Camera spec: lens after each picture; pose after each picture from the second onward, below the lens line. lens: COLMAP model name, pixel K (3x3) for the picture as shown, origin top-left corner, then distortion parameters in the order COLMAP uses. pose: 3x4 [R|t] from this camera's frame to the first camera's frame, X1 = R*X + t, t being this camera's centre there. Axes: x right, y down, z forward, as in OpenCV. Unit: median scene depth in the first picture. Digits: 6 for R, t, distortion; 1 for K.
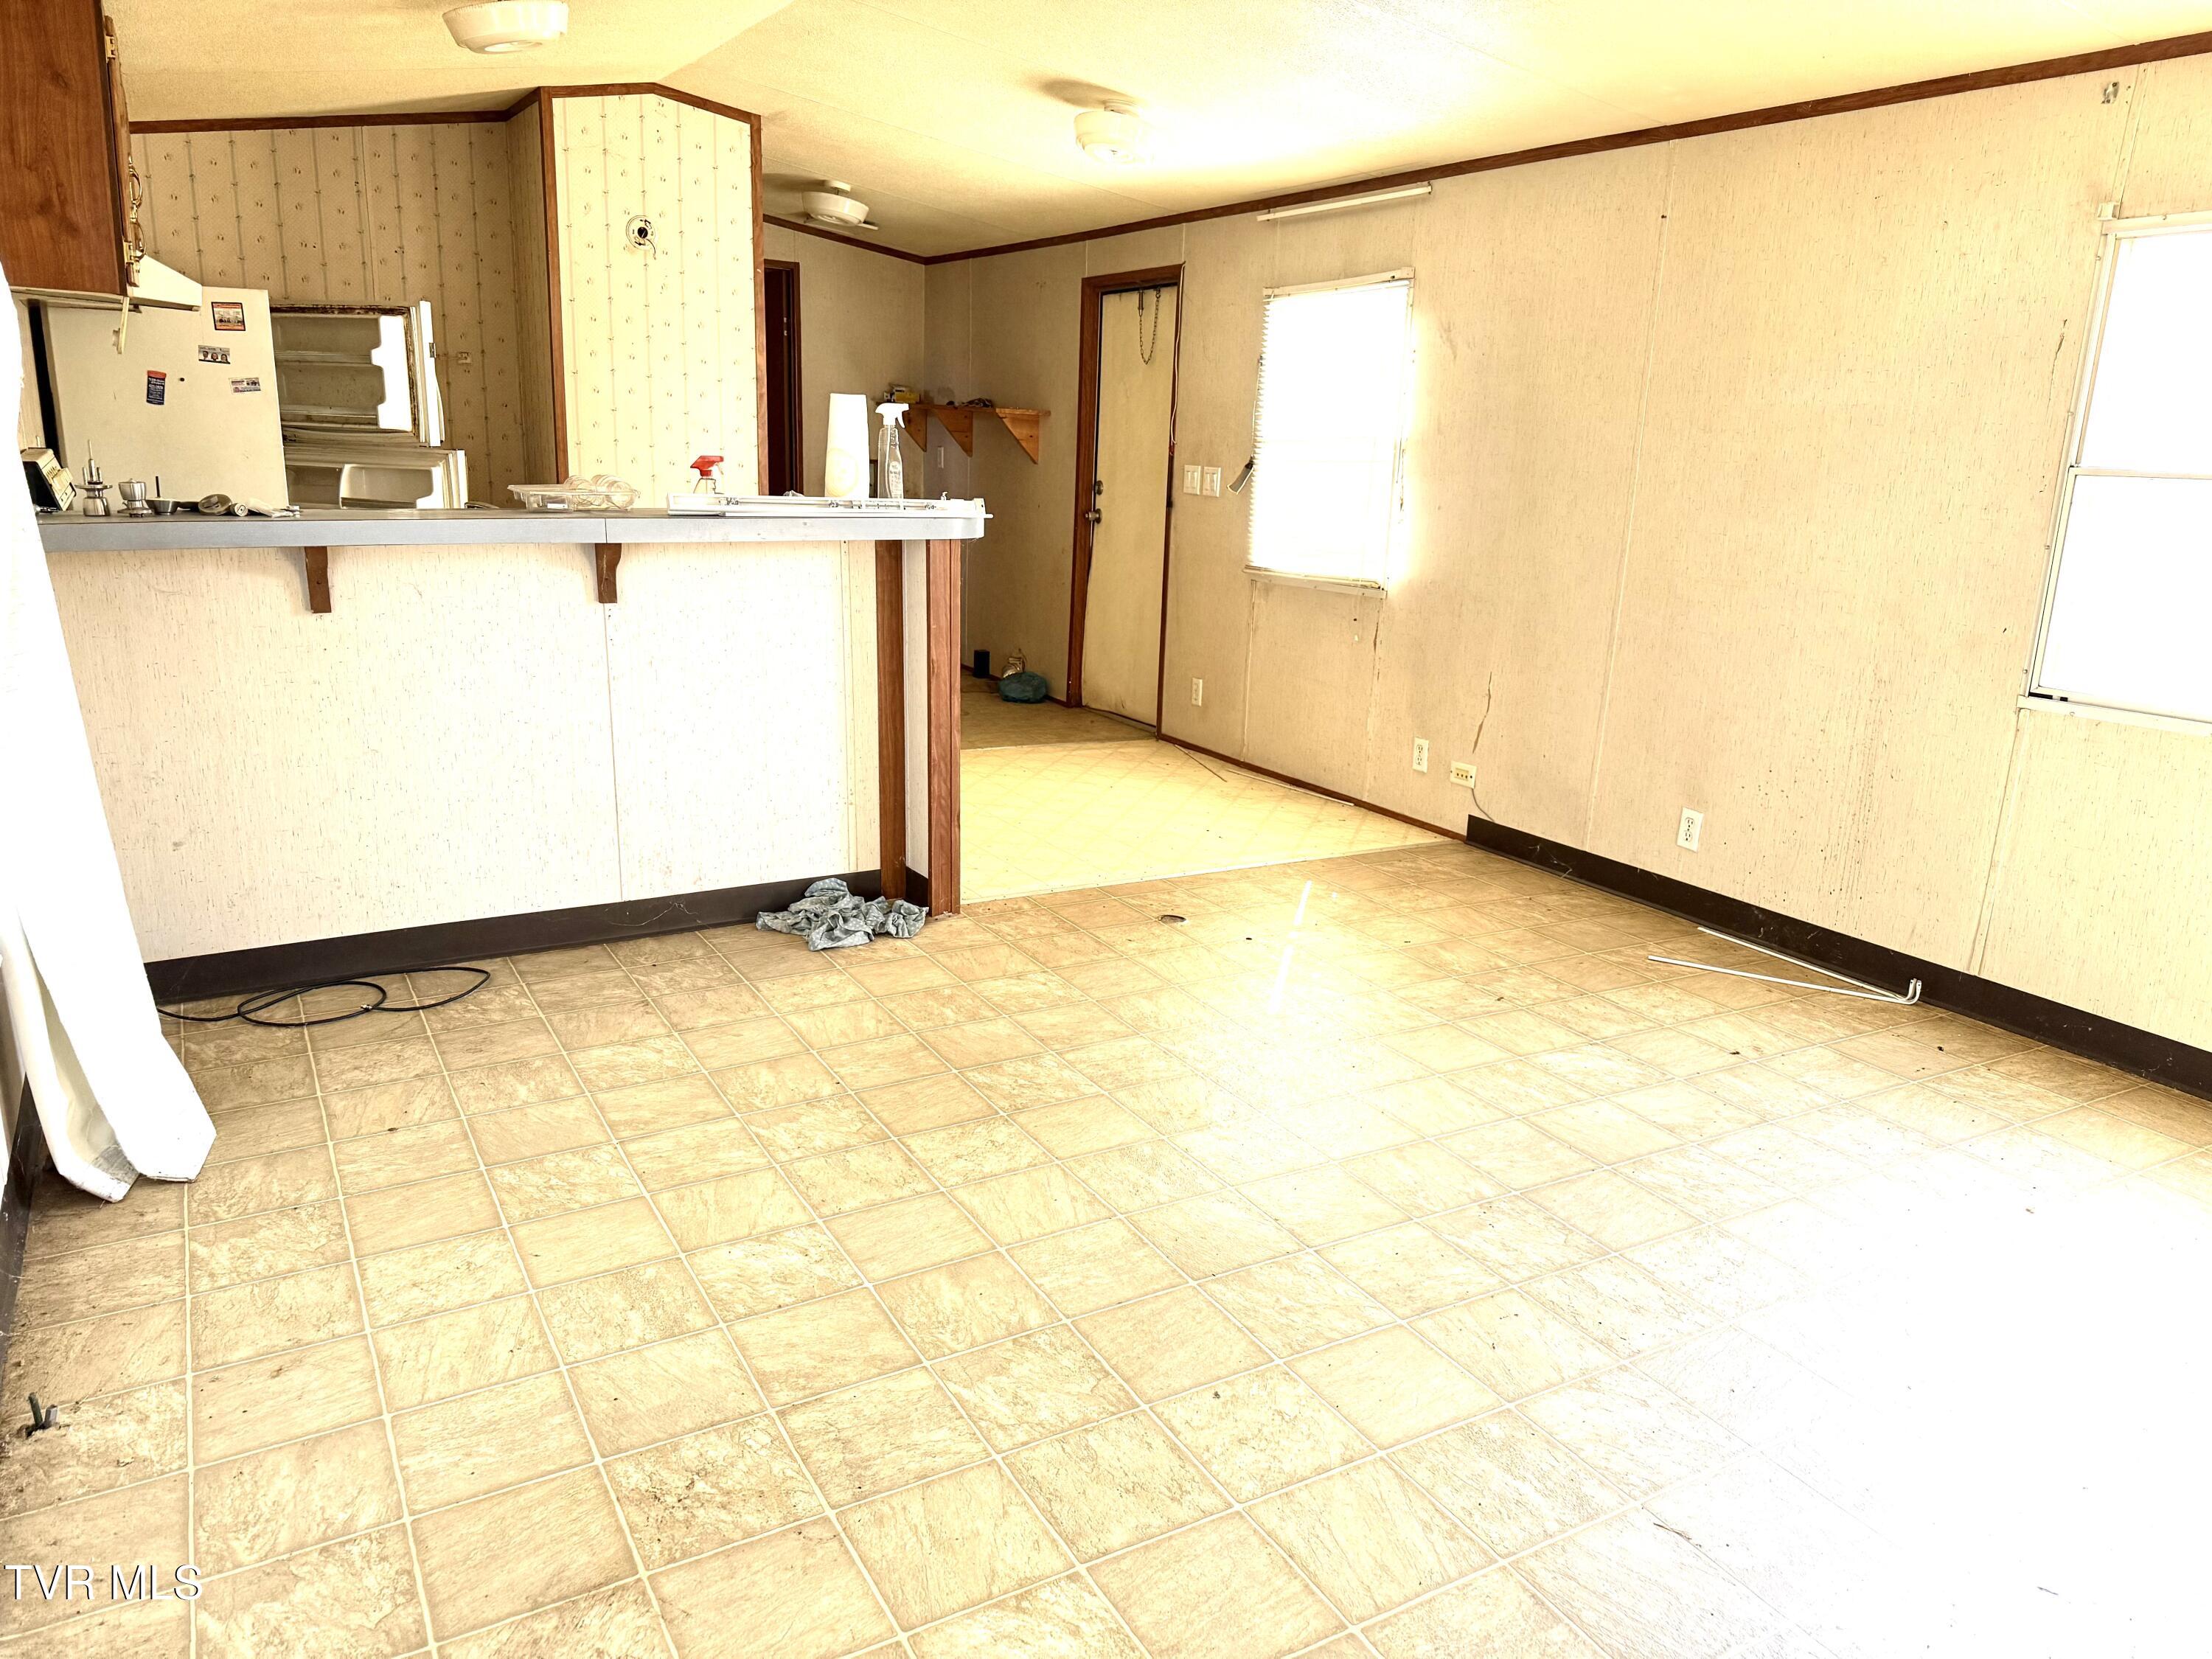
lens RADIAL K [[1575.8, 0, 1108.1], [0, 1575.8, 831.7], [0, 0, 1]] dist [0.053123, -0.049033]
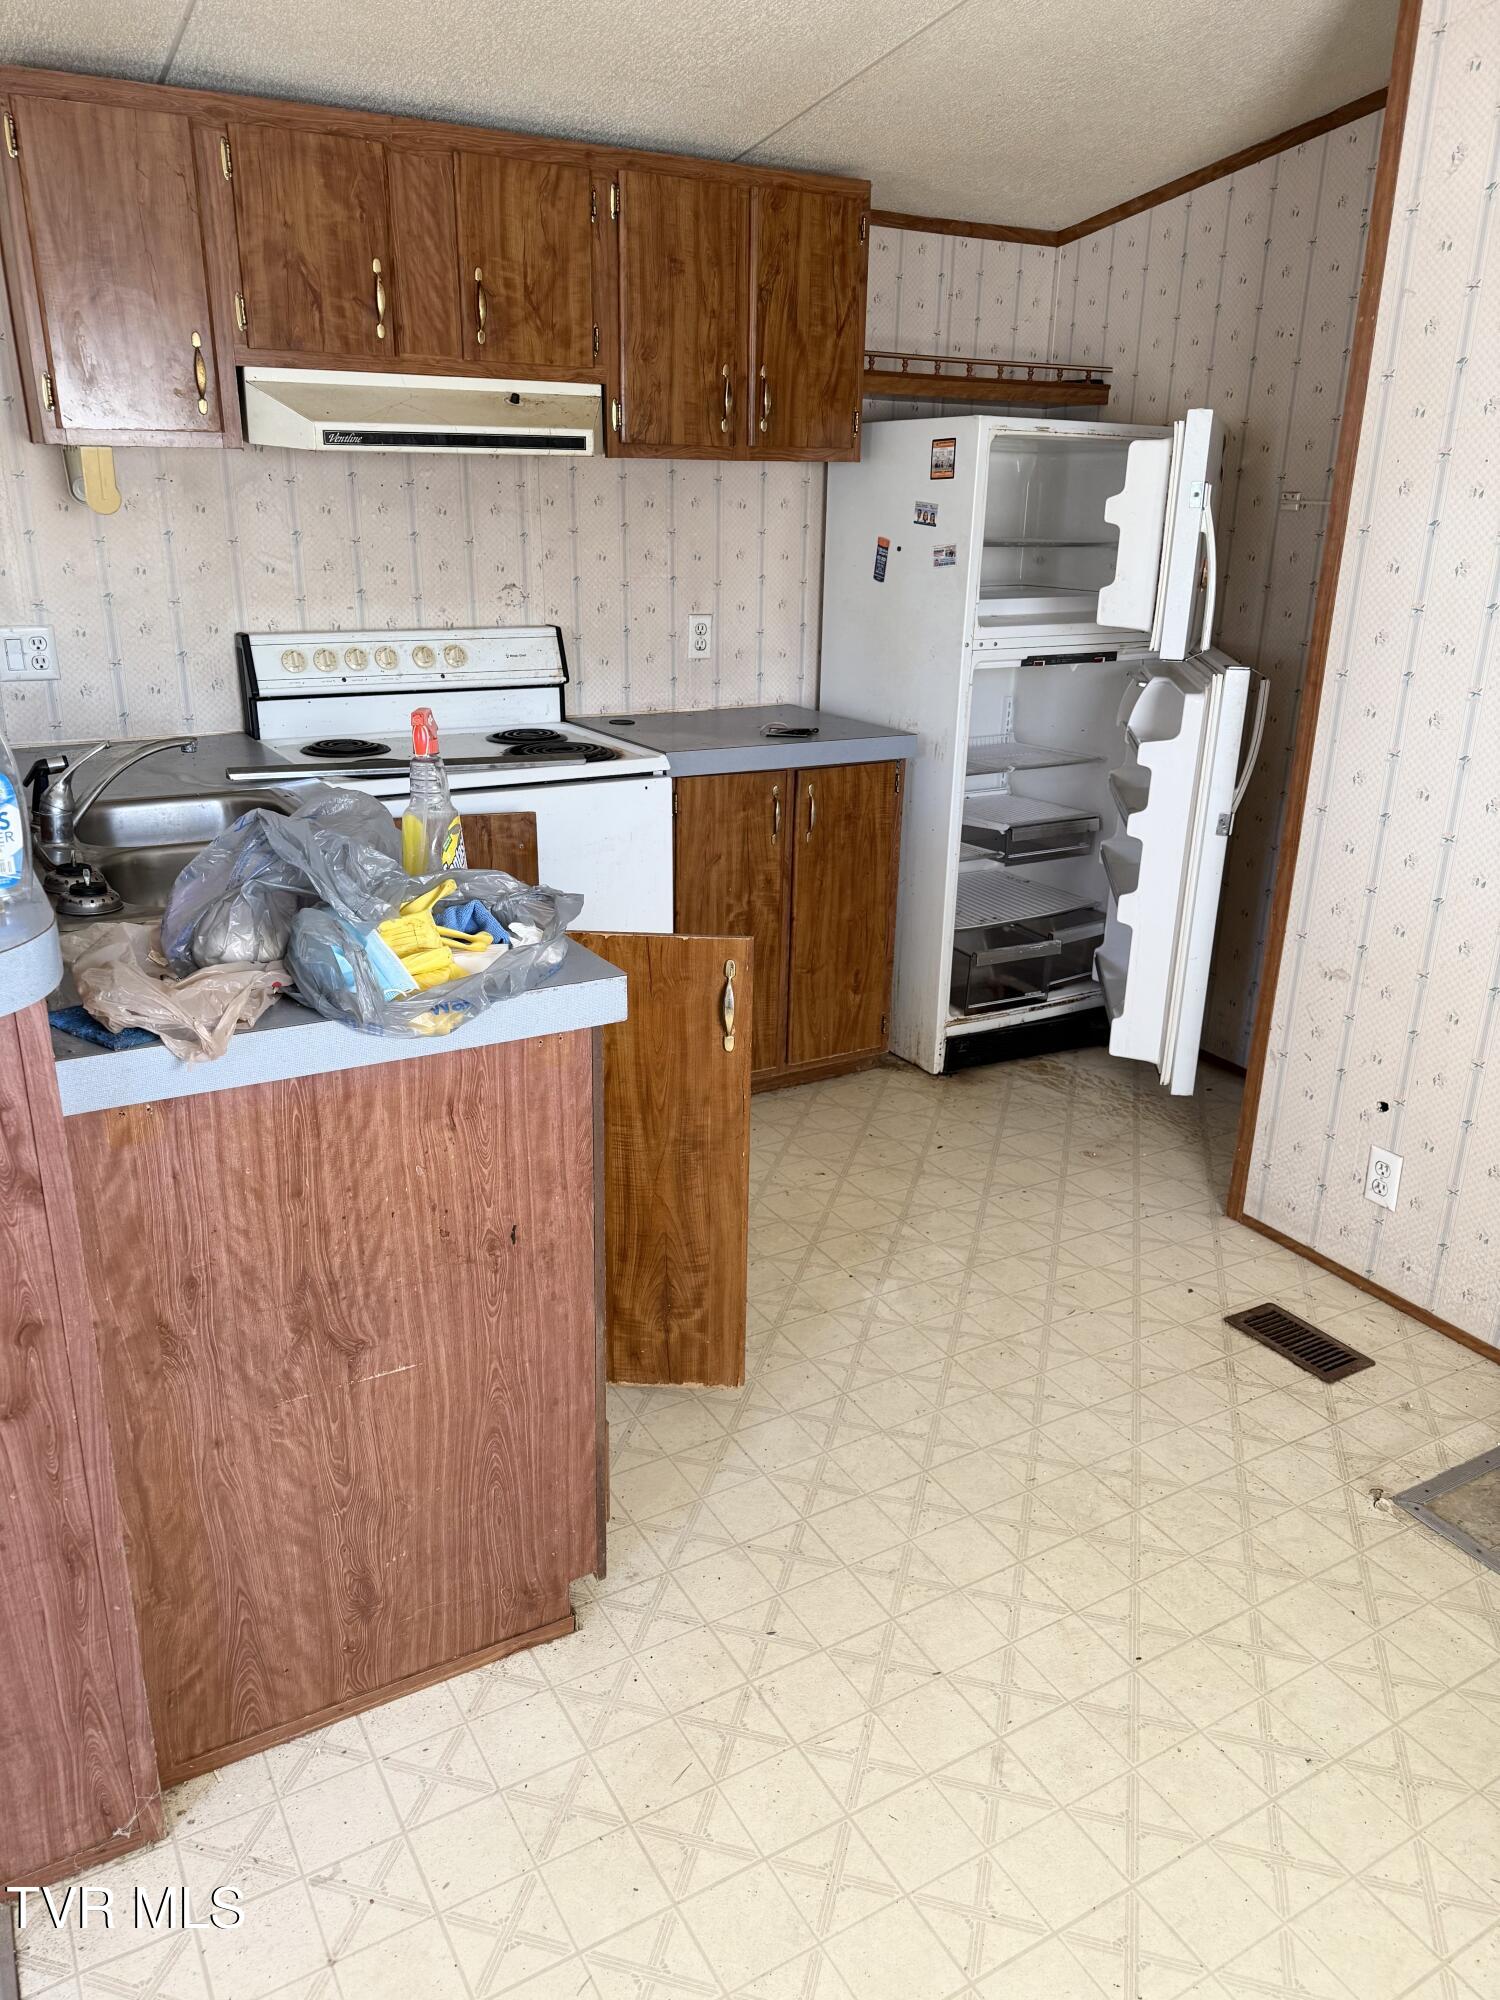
lens RADIAL K [[1424.7, 0, 753.3], [0, 1424.7, 998.1], [0, 0, 1]] dist [0.053123, -0.049033]
pose [[-0.004442, 0.285416, -0.958393, 0.128121], [-0.287369, 0.917612, 0.274604, -0.242908], [0.957810, 0.276632, 0.077944, 0.897308]]
